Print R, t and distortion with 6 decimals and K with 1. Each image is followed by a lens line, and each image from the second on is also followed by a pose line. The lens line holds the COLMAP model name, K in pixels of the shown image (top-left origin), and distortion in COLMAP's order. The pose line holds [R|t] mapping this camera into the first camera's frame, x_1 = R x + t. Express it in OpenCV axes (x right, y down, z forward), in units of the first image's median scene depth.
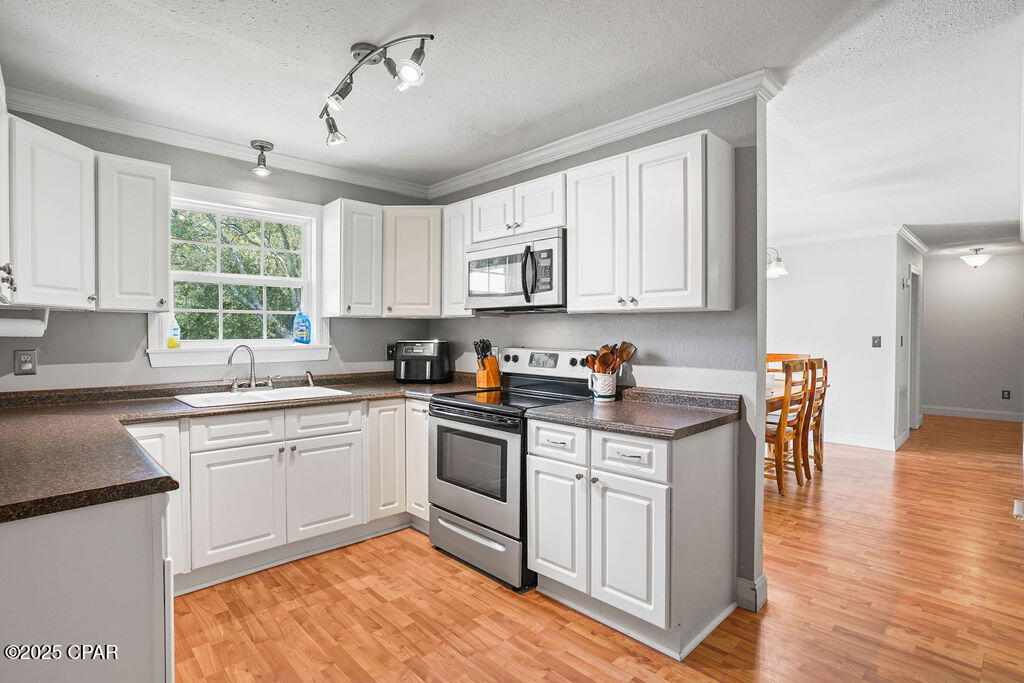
lens RADIAL K [[508.0, 0, 510.6], [0, 508.0, 338.2], [0, 0, 1]] dist [-0.026118, 0.010491]
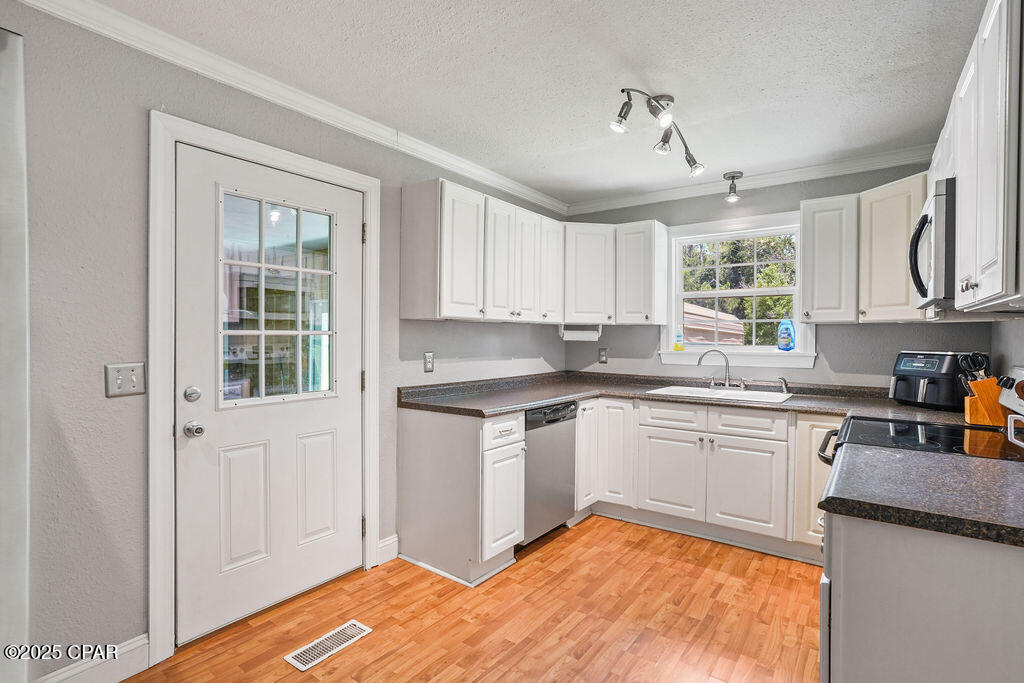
lens RADIAL K [[508.0, 0, 507.9], [0, 508.0, 338.3], [0, 0, 1]] dist [-0.026118, 0.010491]
pose [[0.171751, 0.002803, -0.985136, 0.635071], [-0.016761, 0.999860, -0.000077, -0.006336], [0.984998, 0.016525, 0.171774, 0.355765]]
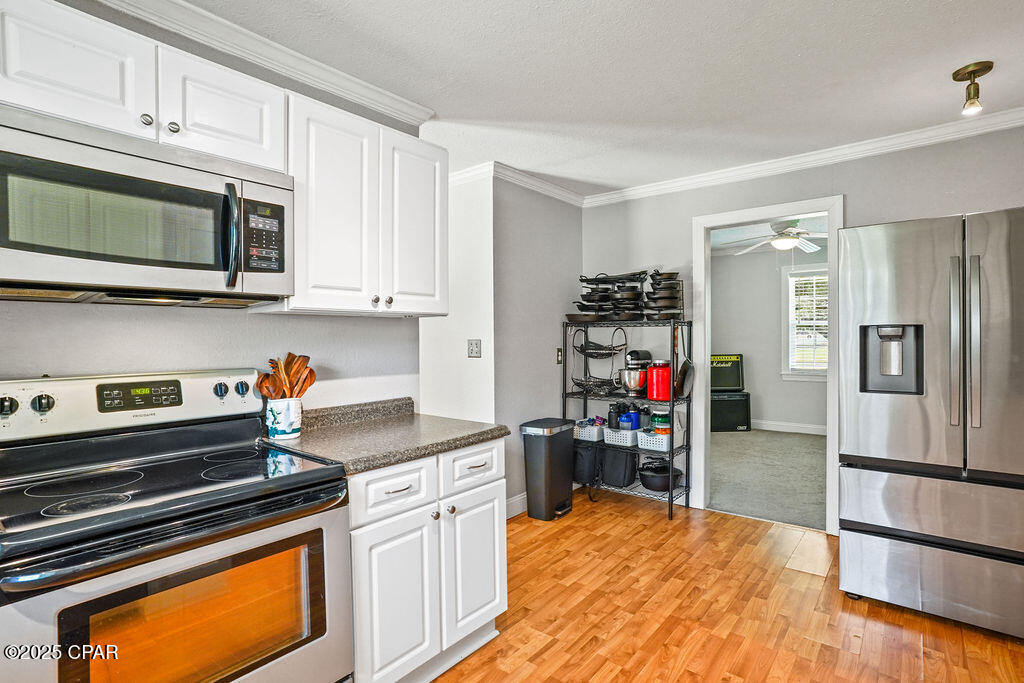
lens RADIAL K [[508.0, 0, 514.9], [0, 508.0, 340.7], [0, 0, 1]] dist [-0.026118, 0.010491]
pose [[-0.112093, -0.010112, 0.993646, -0.281133], [0.019965, 0.999723, 0.012426, -0.006697], [-0.993497, 0.021231, -0.111860, 0.394364]]
